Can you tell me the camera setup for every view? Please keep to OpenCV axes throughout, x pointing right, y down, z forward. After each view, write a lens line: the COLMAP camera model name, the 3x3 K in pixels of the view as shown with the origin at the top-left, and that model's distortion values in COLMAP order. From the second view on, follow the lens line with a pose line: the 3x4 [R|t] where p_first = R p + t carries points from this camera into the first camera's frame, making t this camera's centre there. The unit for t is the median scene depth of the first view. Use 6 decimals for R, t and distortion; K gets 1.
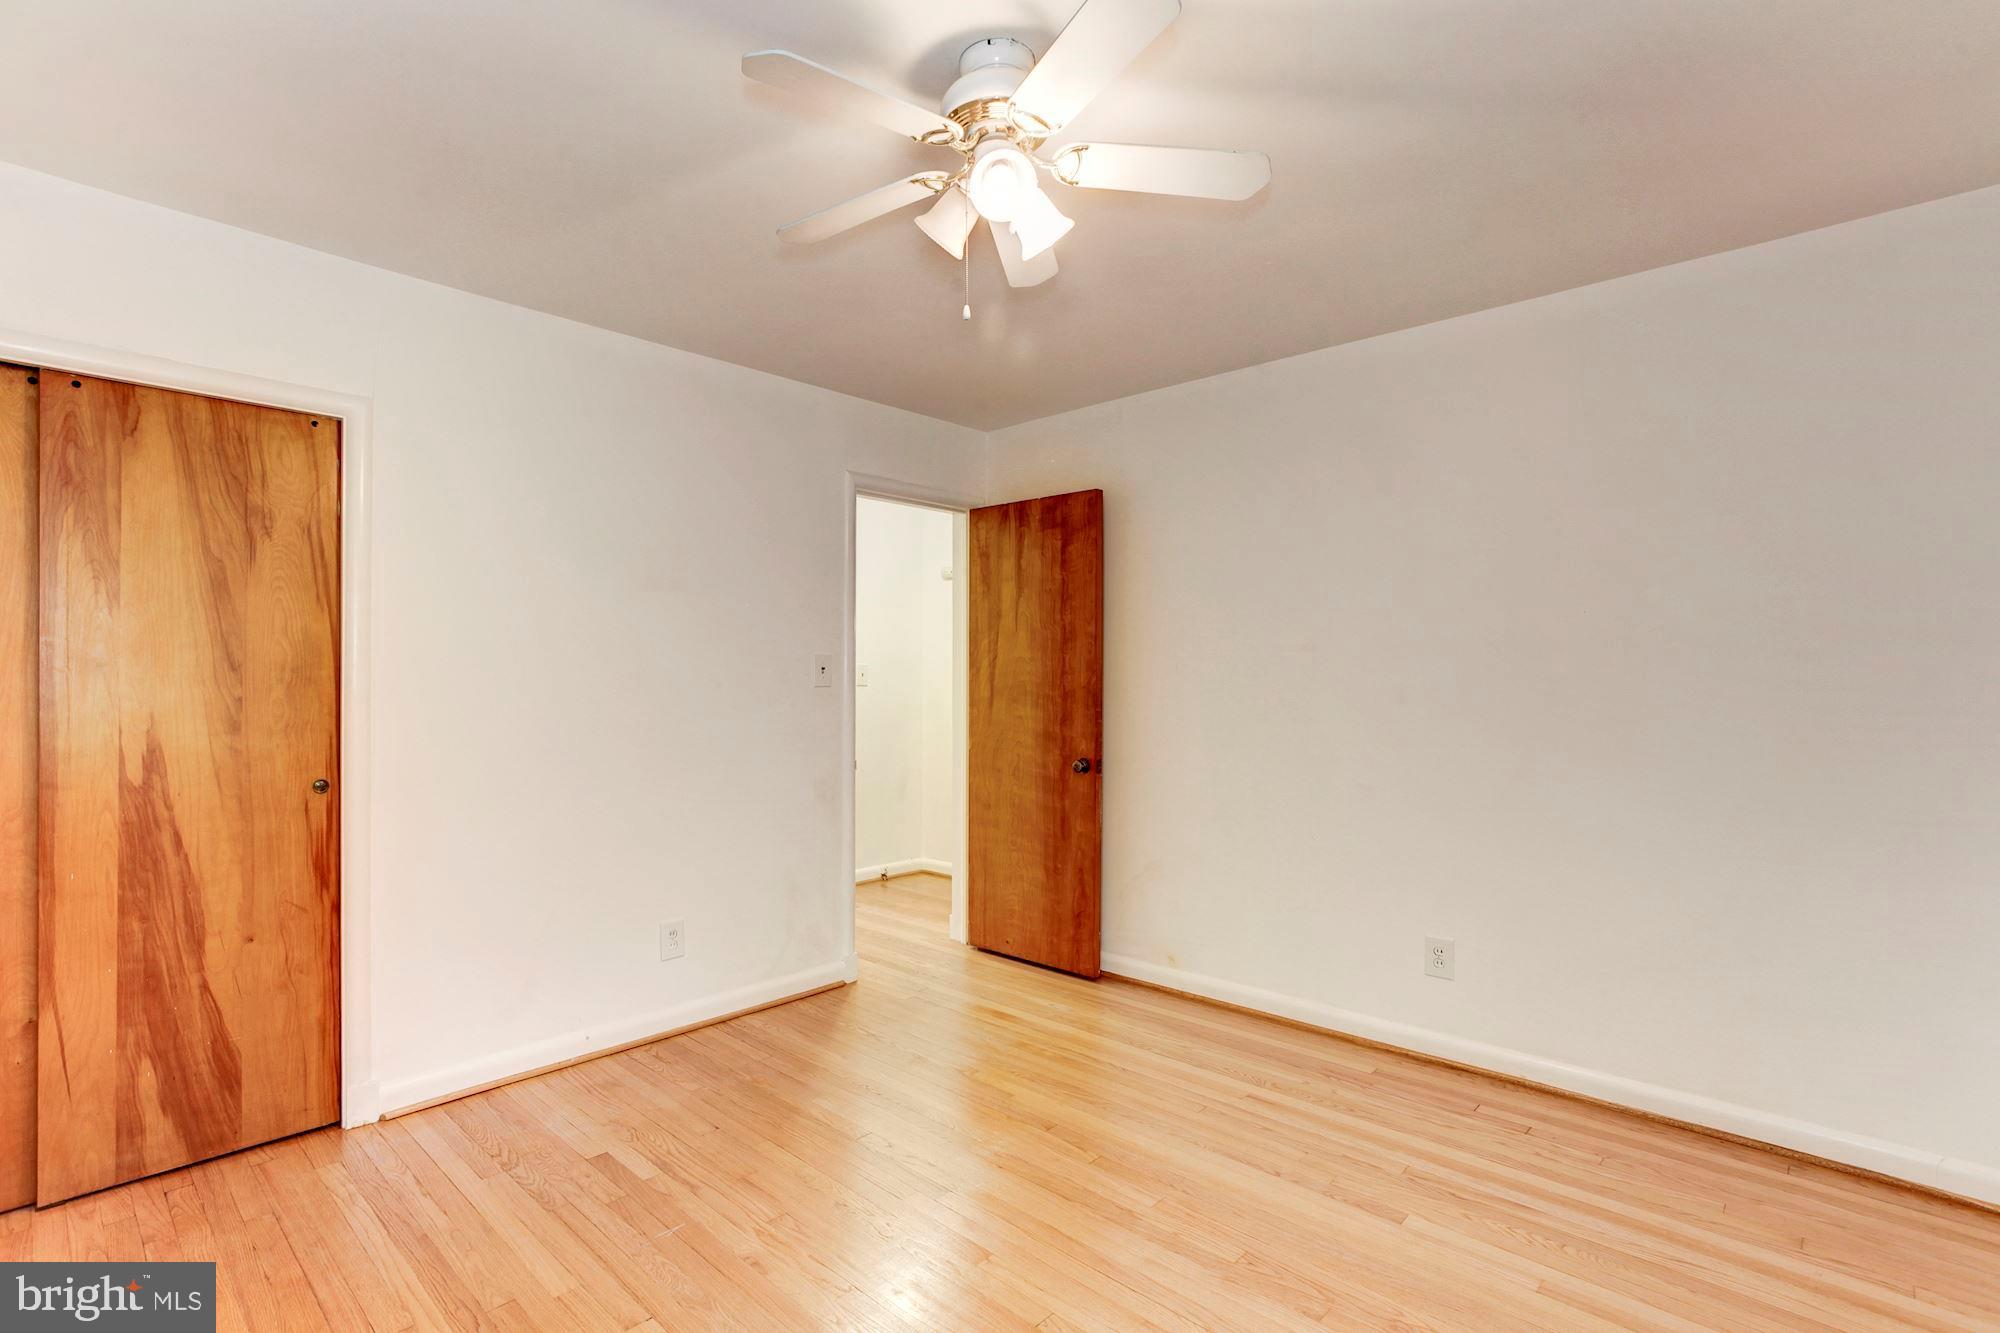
lens RADIAL K [[929.0, 0, 1001.8], [0, 929.0, 673.0], [0, 0, 1]] dist [-0.027637, 0.013870]
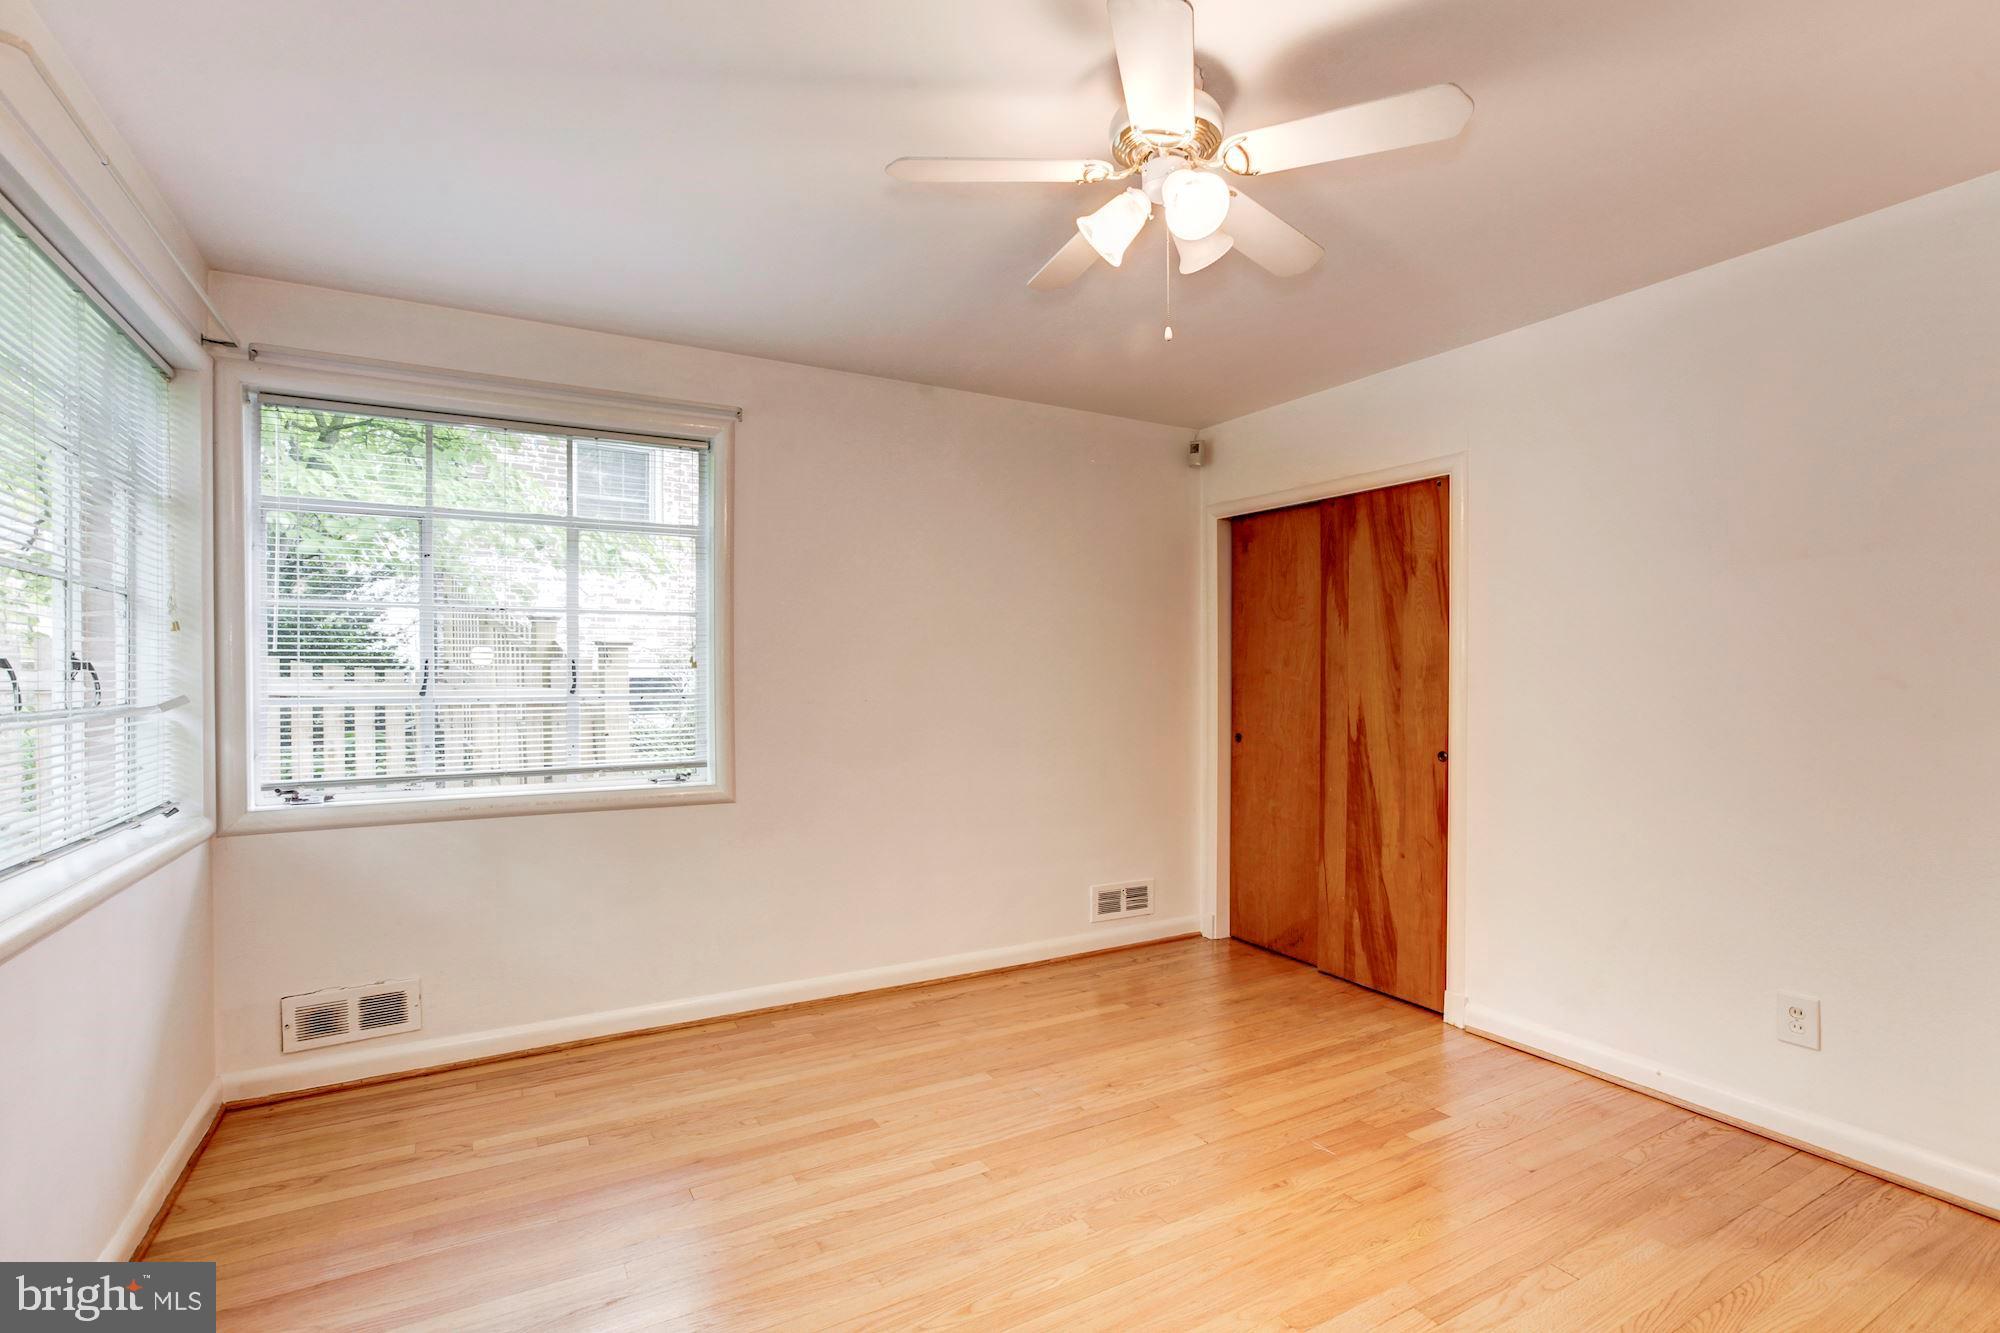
lens RADIAL K [[929.0, 0, 1002.7], [0, 929.0, 673.6], [0, 0, 1]] dist [-0.027637, 0.013870]
pose [[-0.290550, -0.004554, -0.956849, 0.766644], [0.002255, 0.999983, -0.005444, 0.010552], [0.956857, -0.003739, -0.290535, 0.833786]]
